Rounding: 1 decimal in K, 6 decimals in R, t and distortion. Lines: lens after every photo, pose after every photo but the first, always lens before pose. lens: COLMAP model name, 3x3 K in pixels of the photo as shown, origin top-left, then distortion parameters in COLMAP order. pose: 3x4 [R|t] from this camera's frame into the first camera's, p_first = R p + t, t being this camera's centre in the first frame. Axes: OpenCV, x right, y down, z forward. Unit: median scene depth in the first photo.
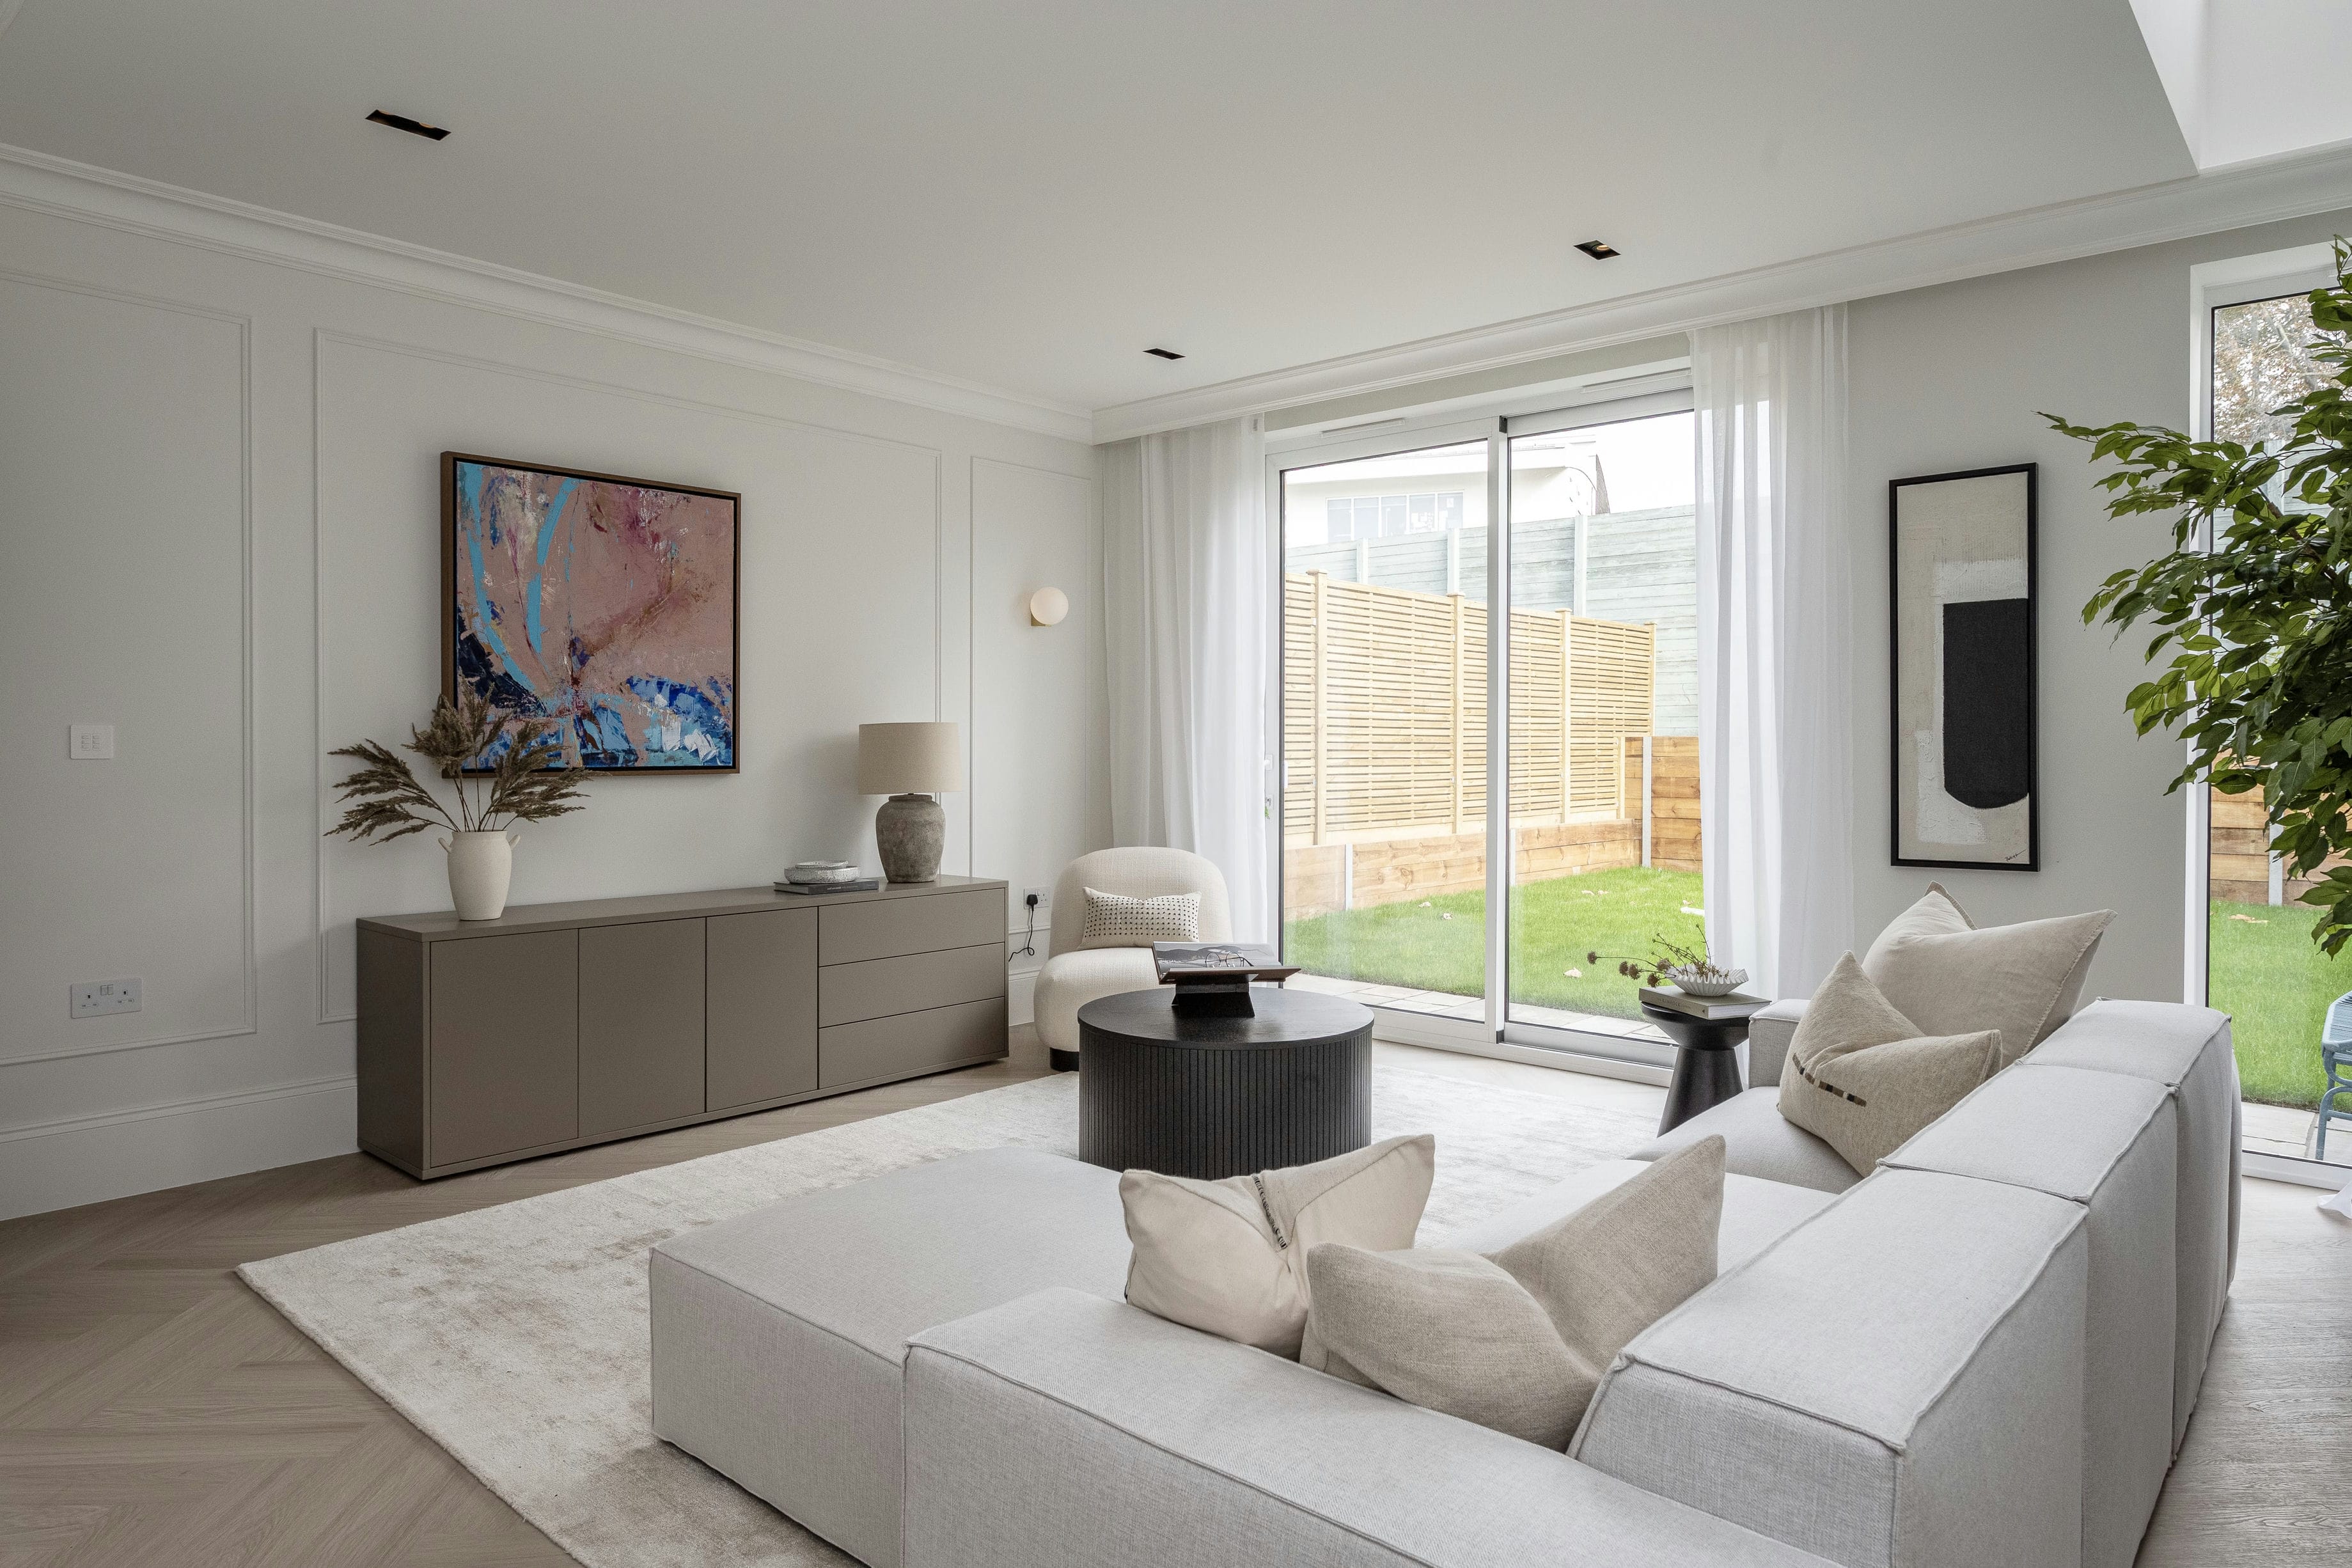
lens RADIAL K [[1436.0, 0, 1182.5], [0, 1436.0, 779.7], [0, 0, 1]] dist [0.000650, 0.001109]
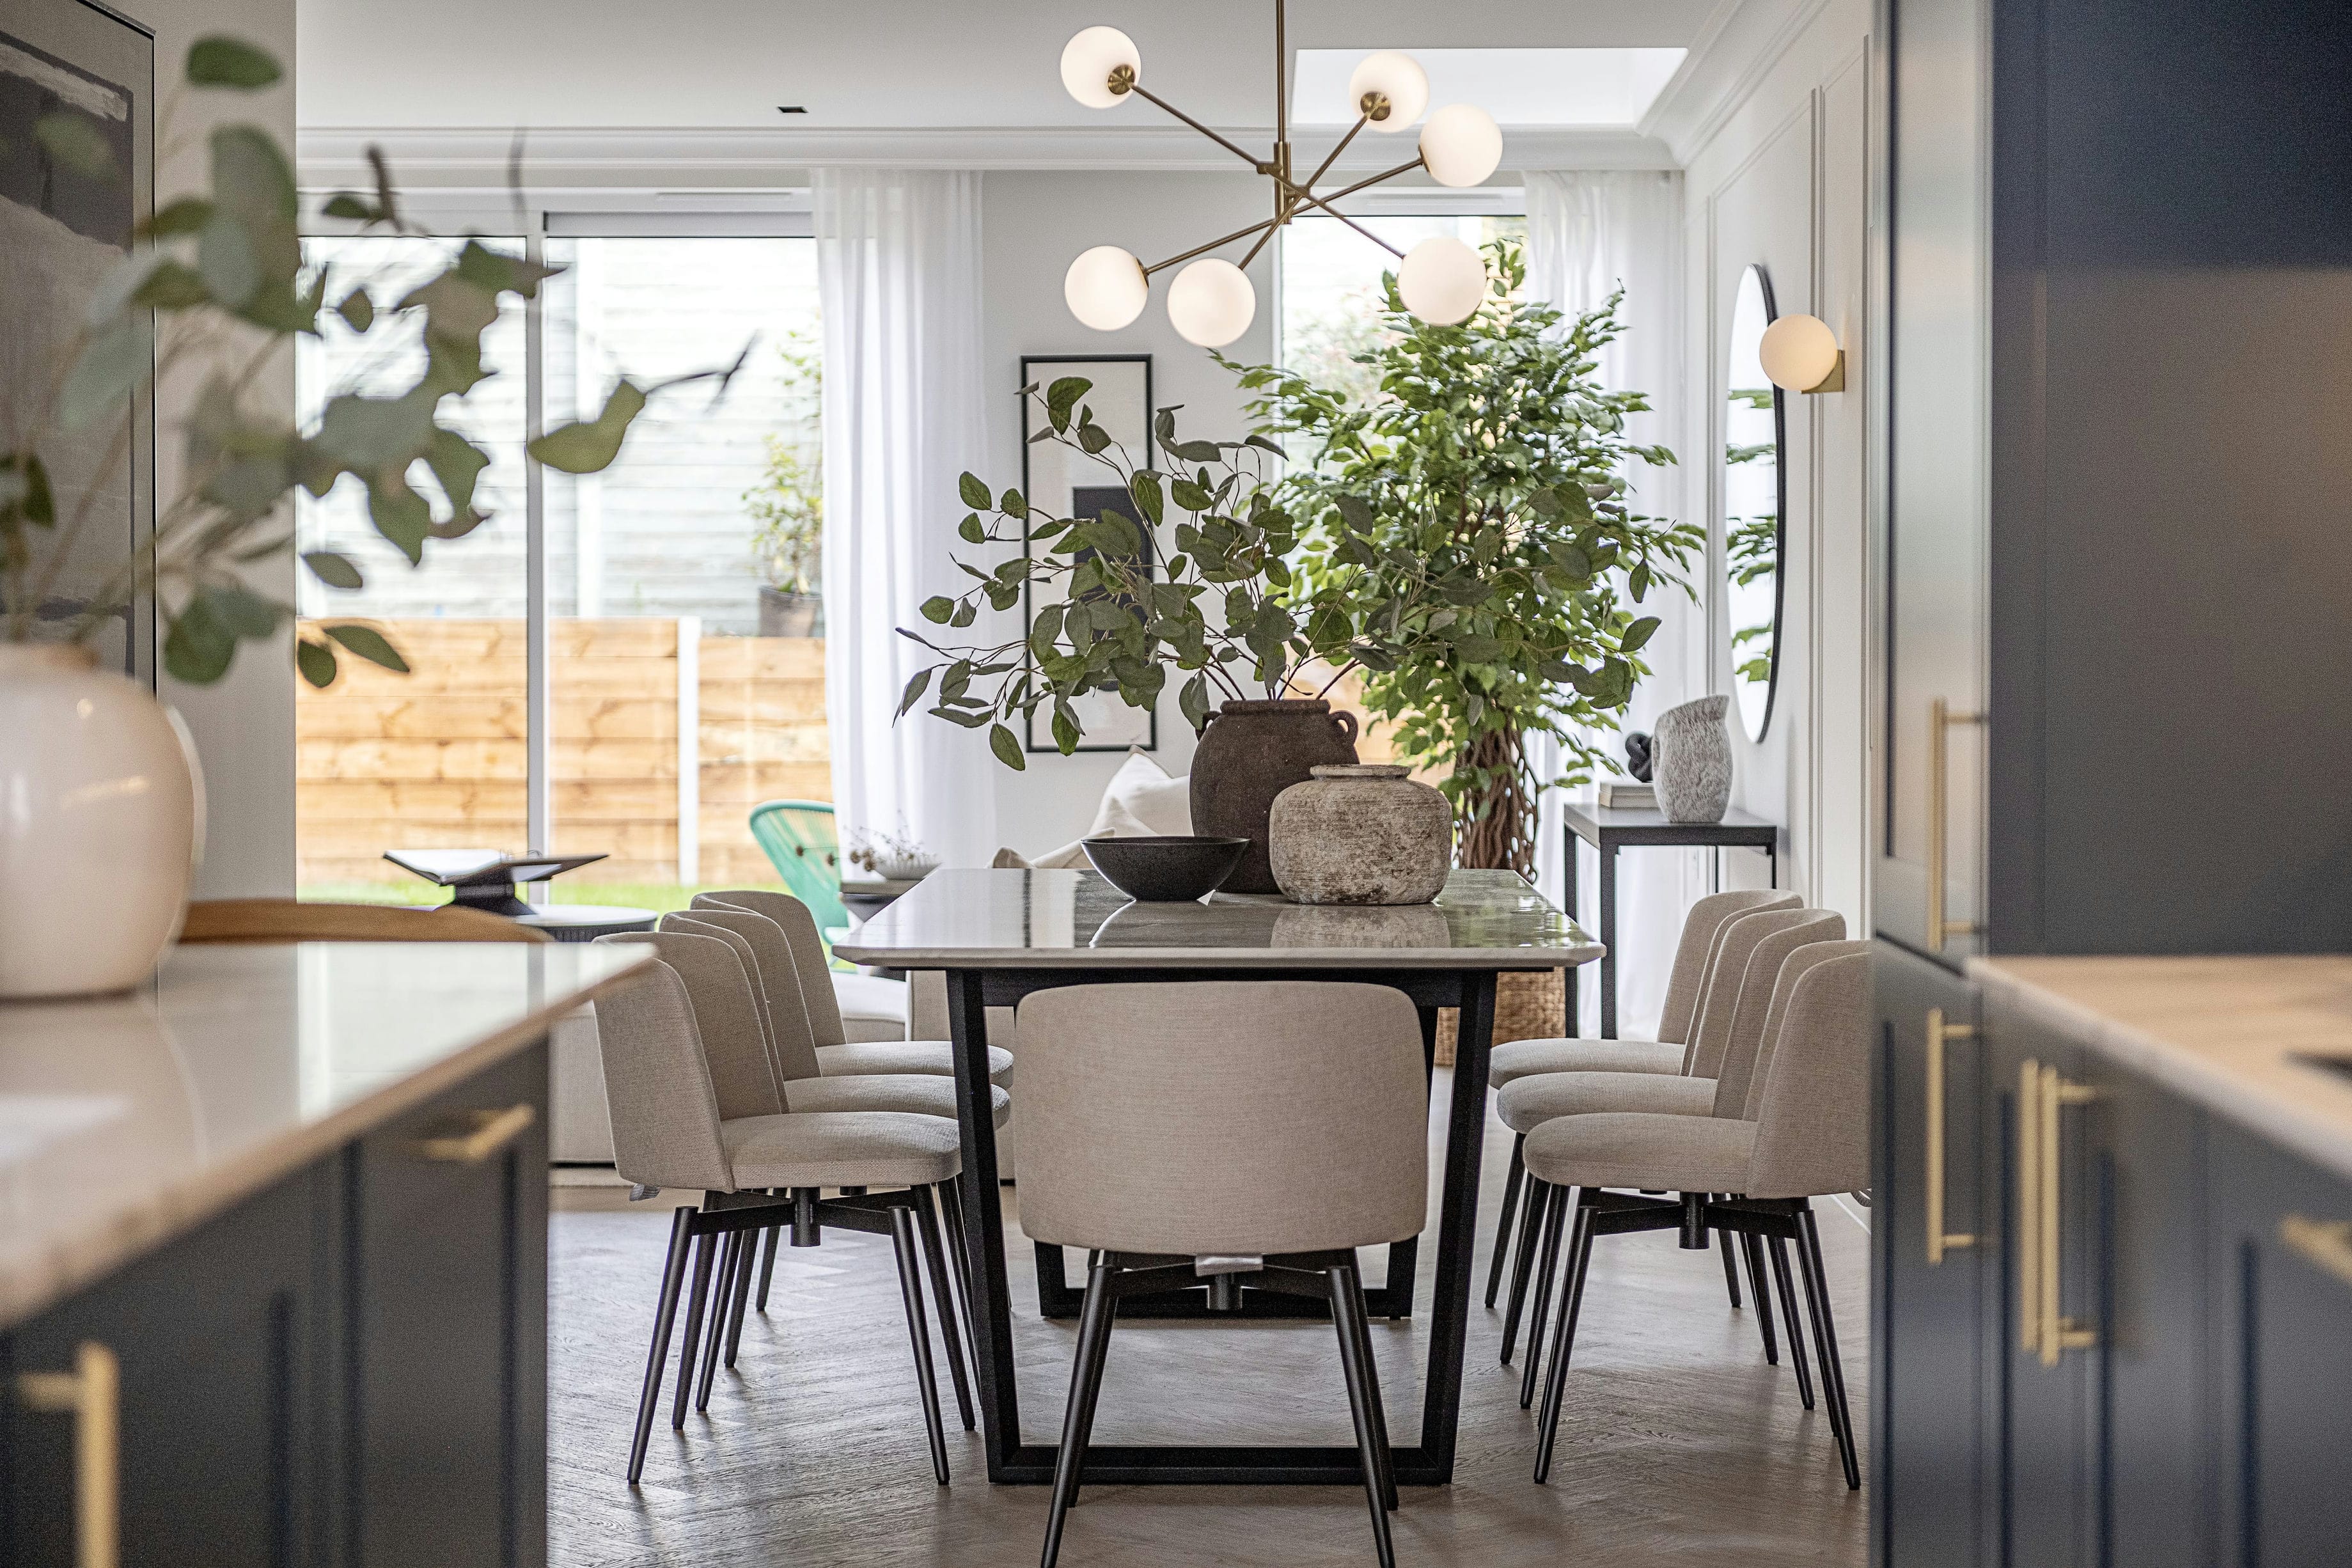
lens RADIAL K [[4754.2, 0, 1175.8], [0, 4754.2, 782.1], [0, 0, 1]] dist [-0.084768, 0.000000]
pose [[0.753503, -0.013823, 0.657299, -2.012789], [0.009505, 0.999903, 0.010132, 0.063800], [-0.657375, -0.001386, 0.753562, -1.947328]]
